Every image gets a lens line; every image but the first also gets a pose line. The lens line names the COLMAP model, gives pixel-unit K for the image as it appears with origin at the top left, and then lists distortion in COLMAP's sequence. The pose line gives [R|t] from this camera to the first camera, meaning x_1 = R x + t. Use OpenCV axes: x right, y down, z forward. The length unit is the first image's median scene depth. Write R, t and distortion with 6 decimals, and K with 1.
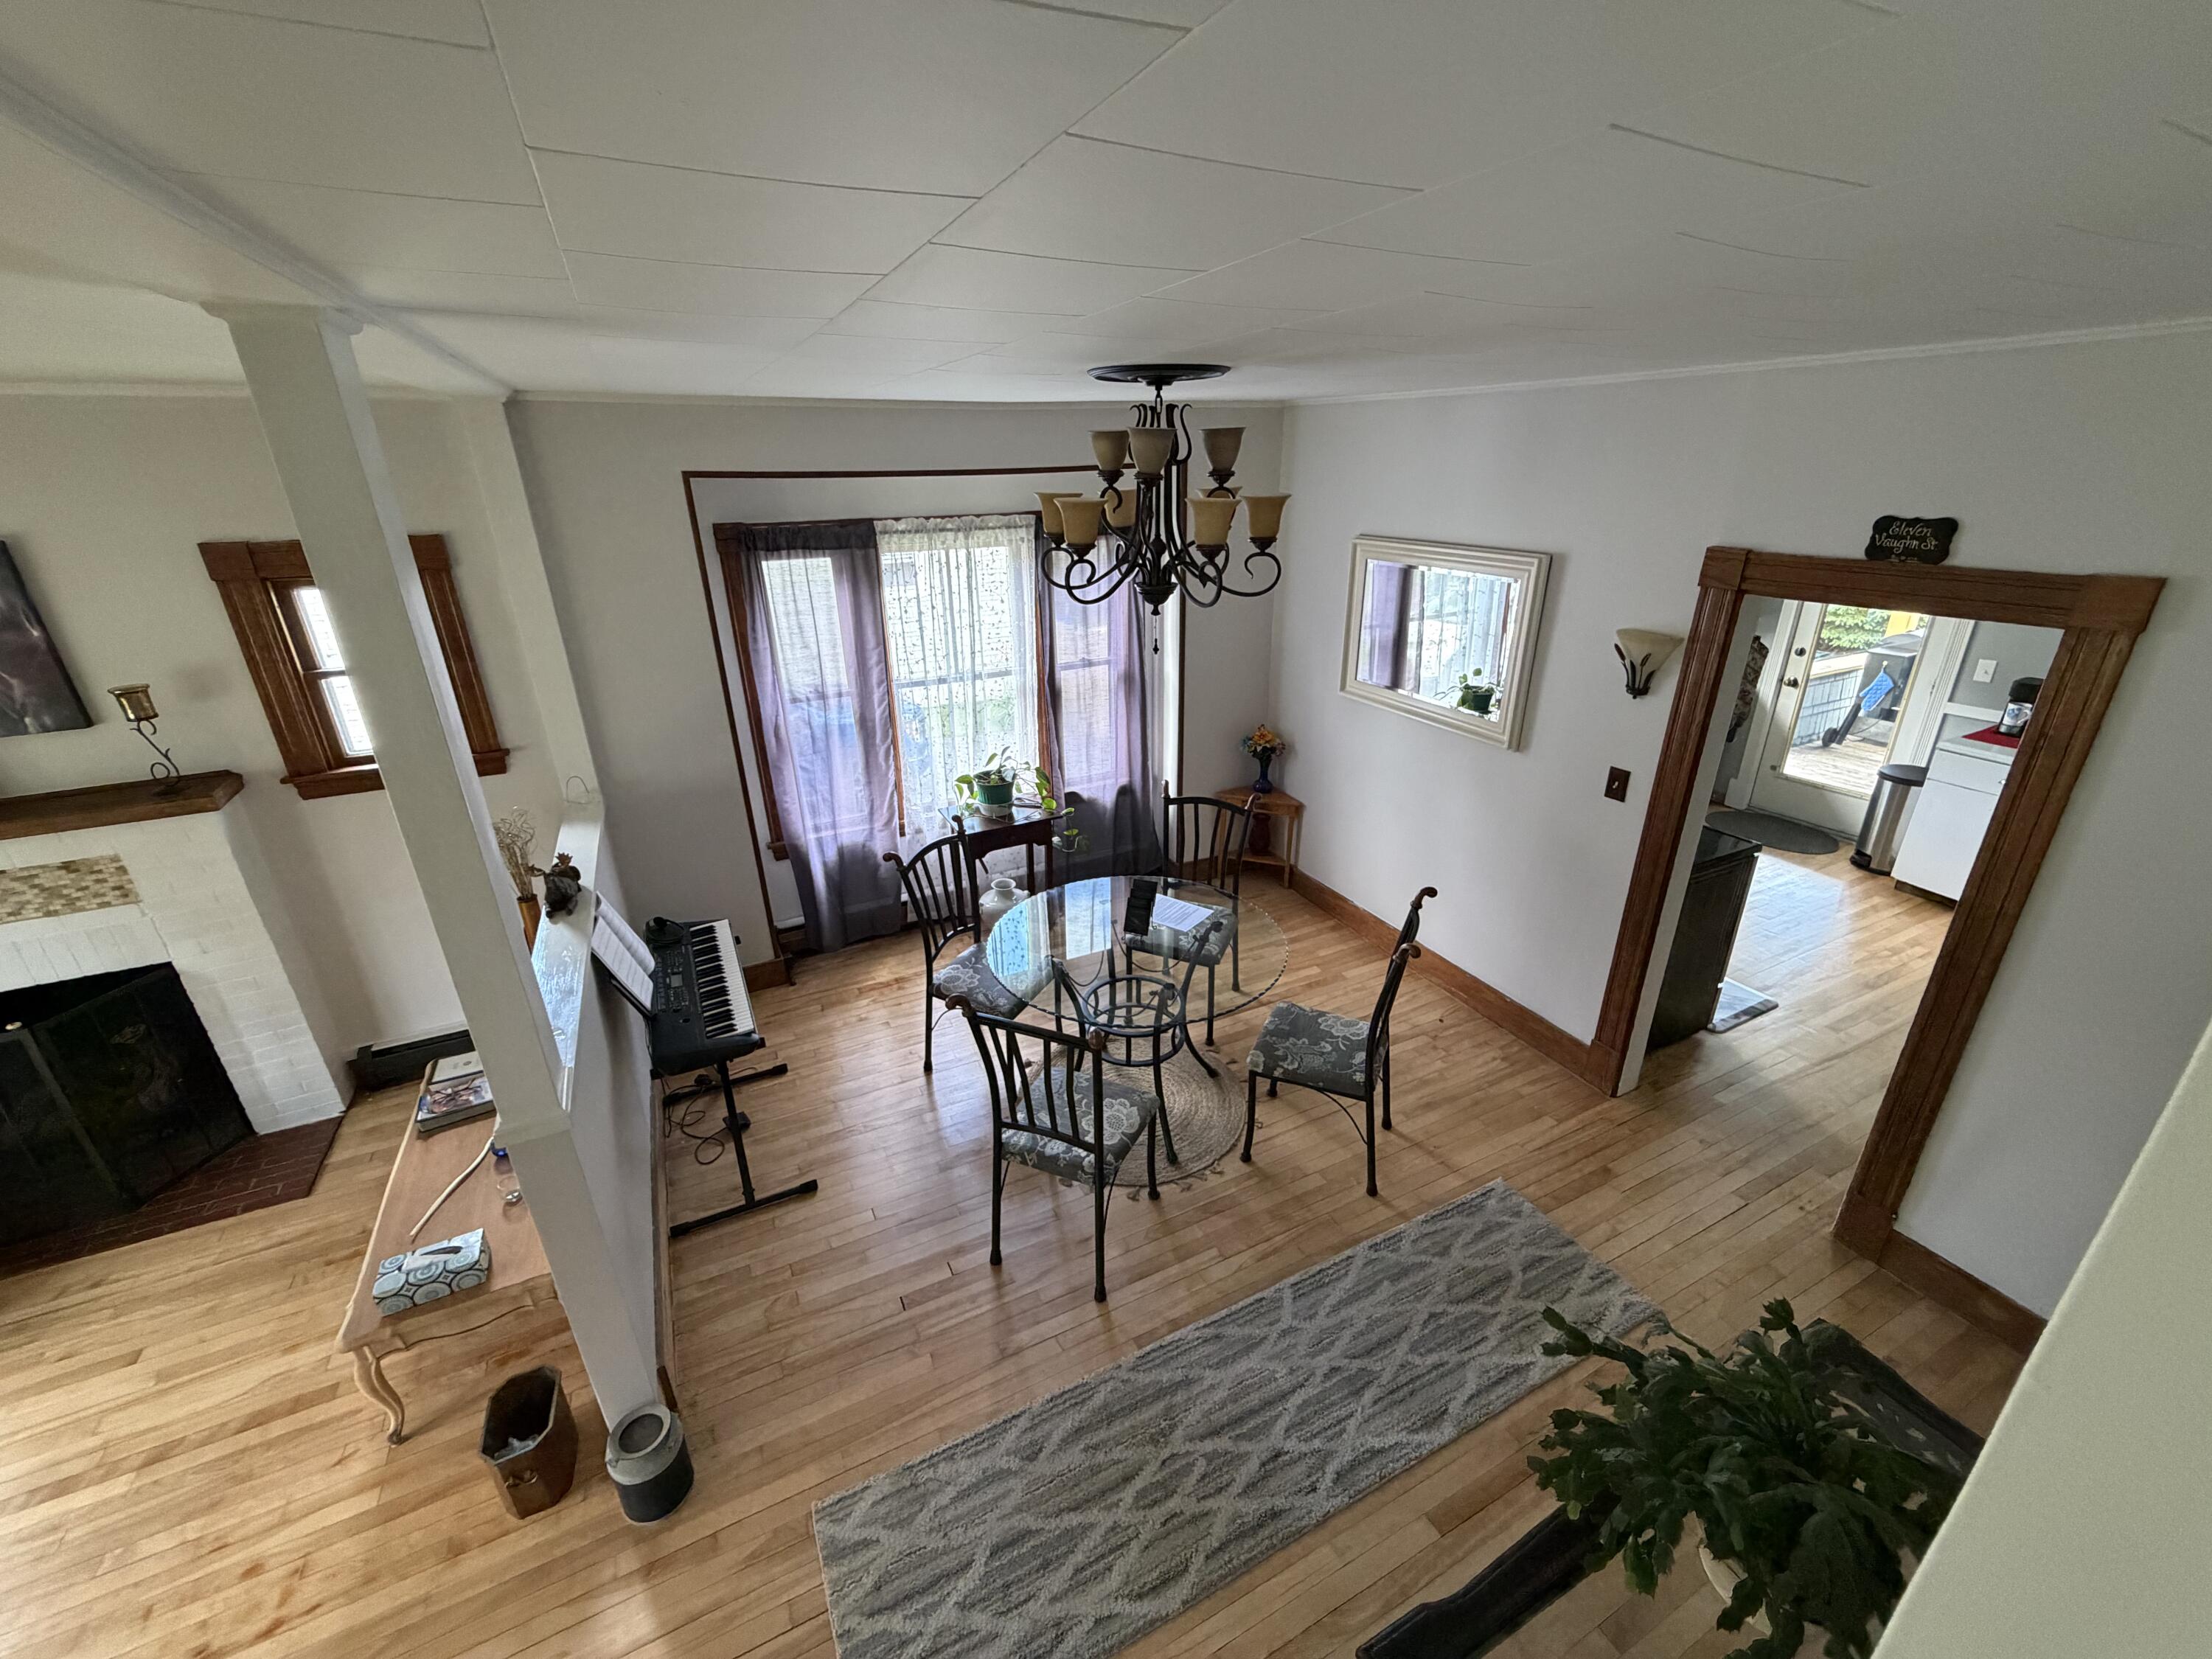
lens RADIAL K [[882.4, 0, 1100.5], [0, 882.4, 828.4], [0, 0, 1]] dist [-0.000303, 0.000175]
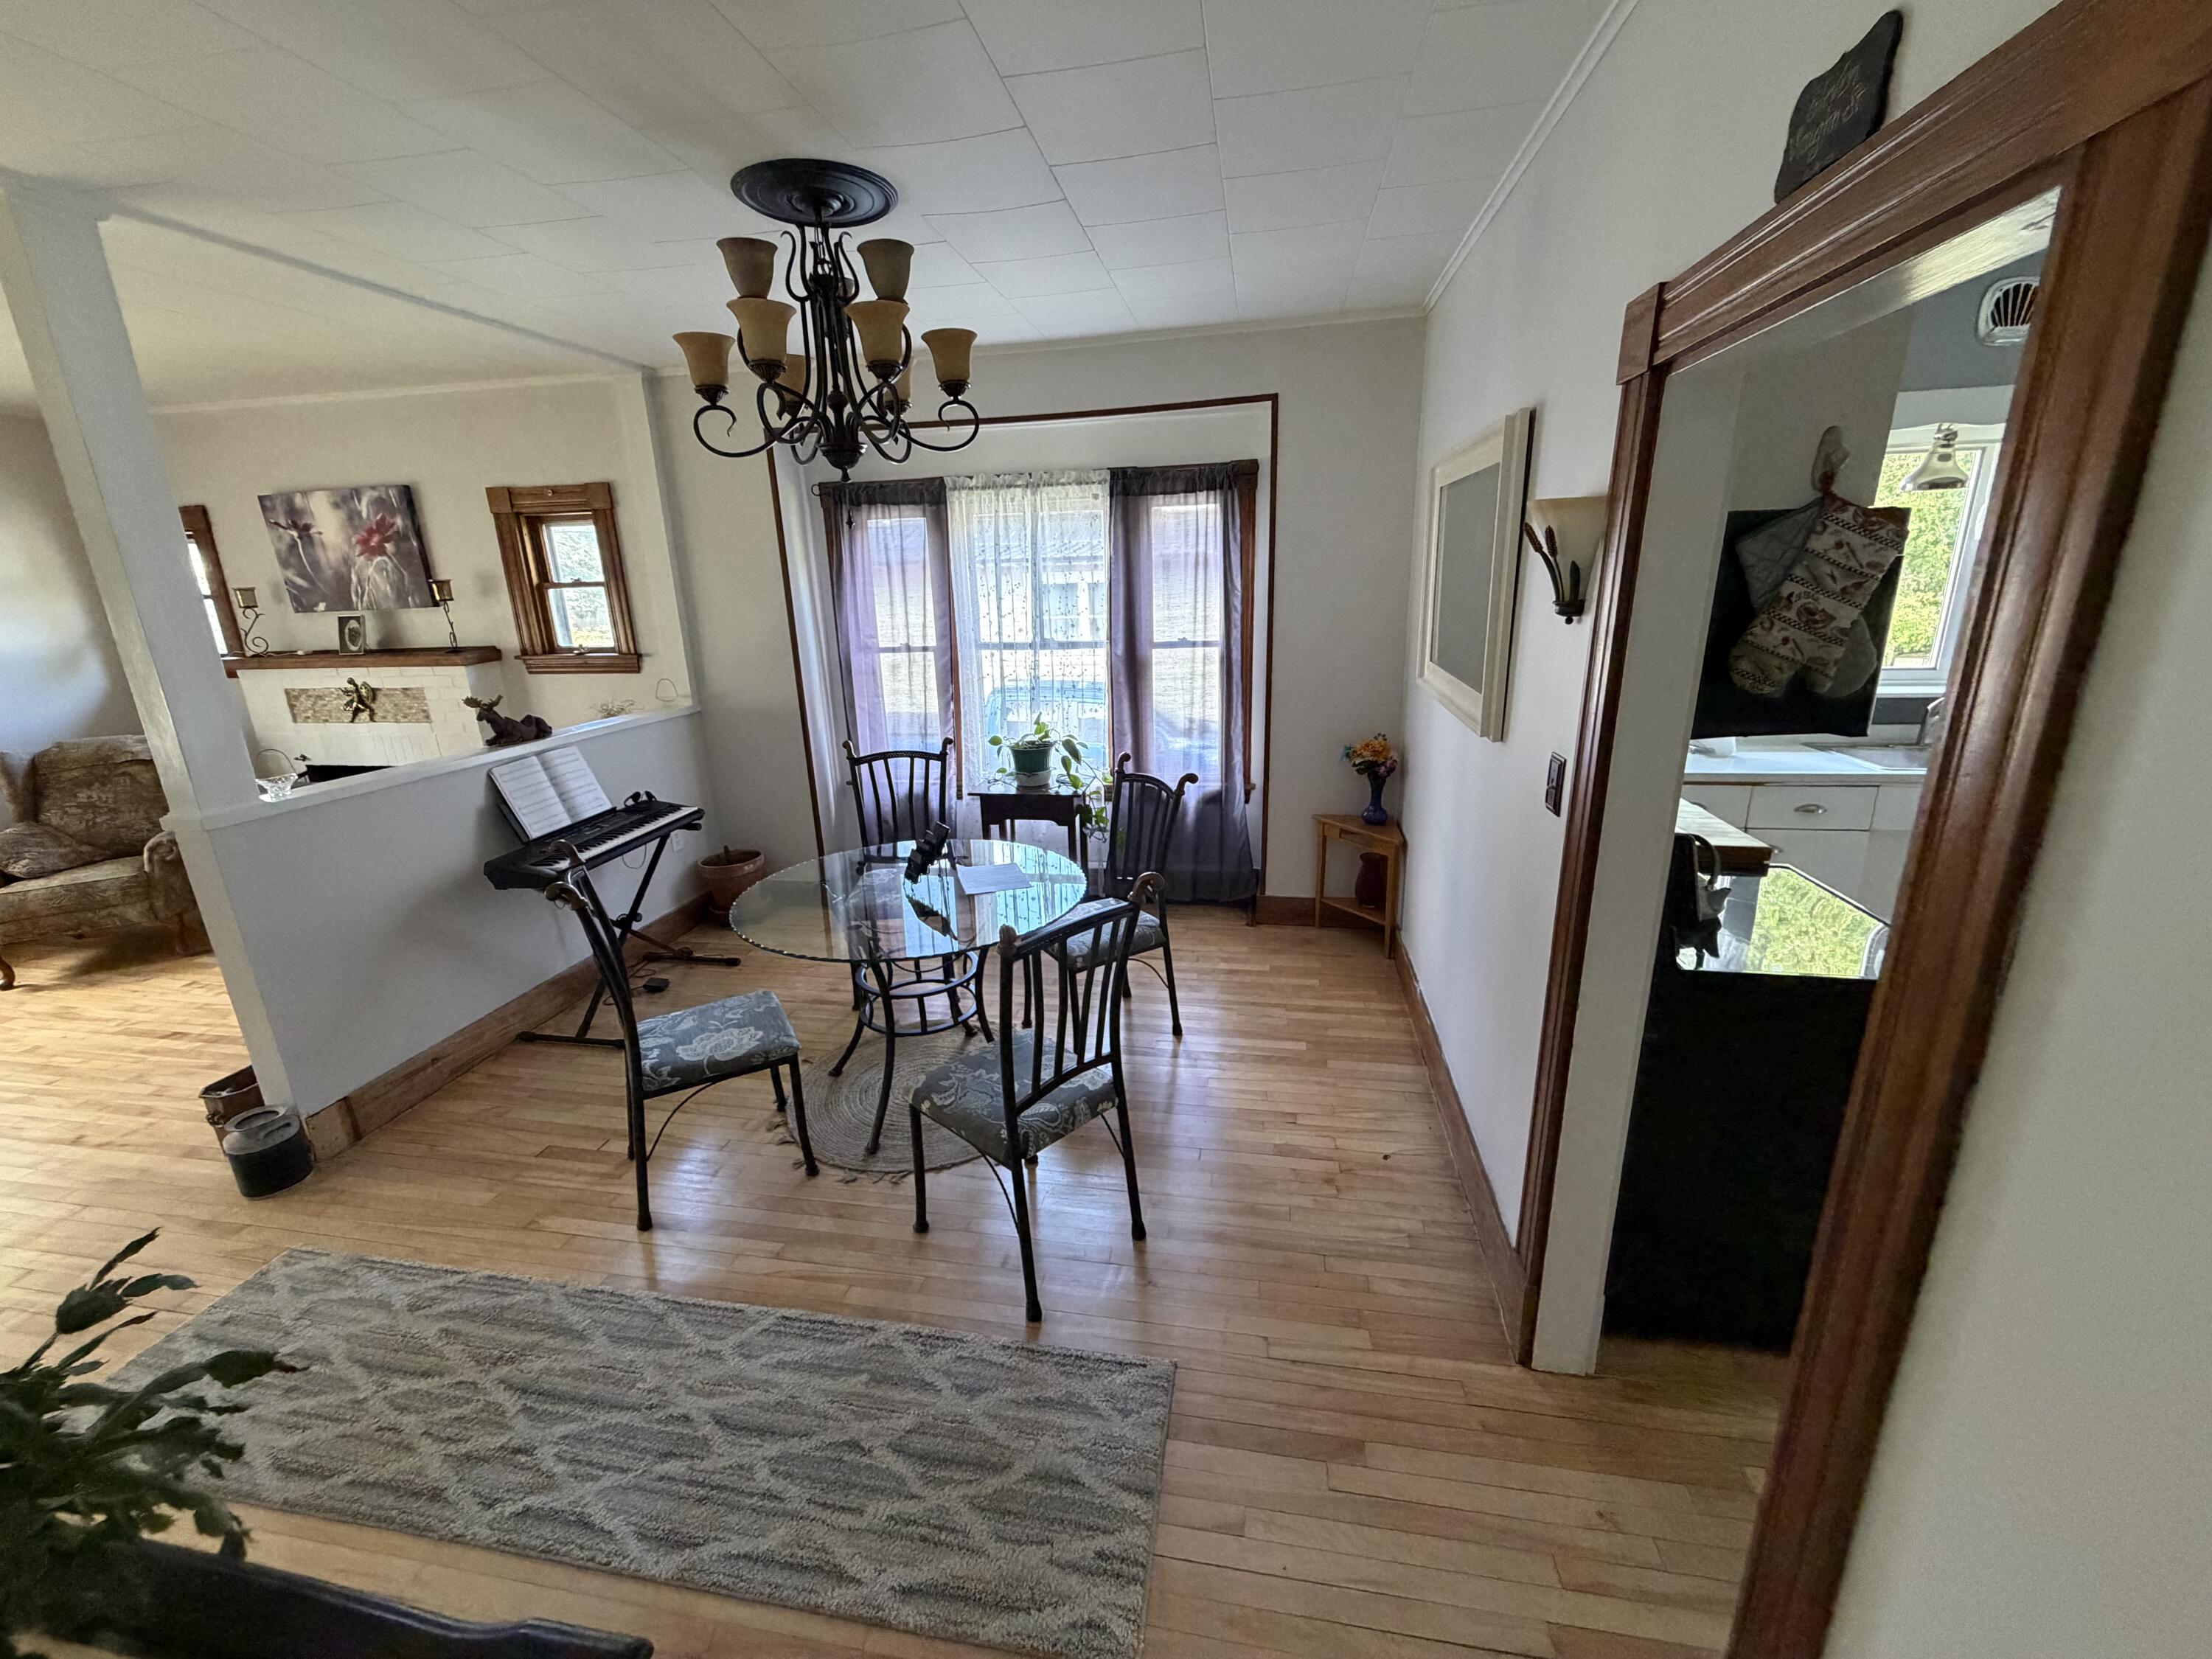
lens RADIAL K [[883.6, 0, 1118.0], [0, 883.6, 829.1], [0, 0, 1]] dist [-0.001349, -0.000068]
pose [[0.804664, 0.154910, -0.573166, 0.645152], [-0.211068, 0.976938, -0.032280, 0.052834], [0.554947, 0.146952, 0.818803, 0.368601]]
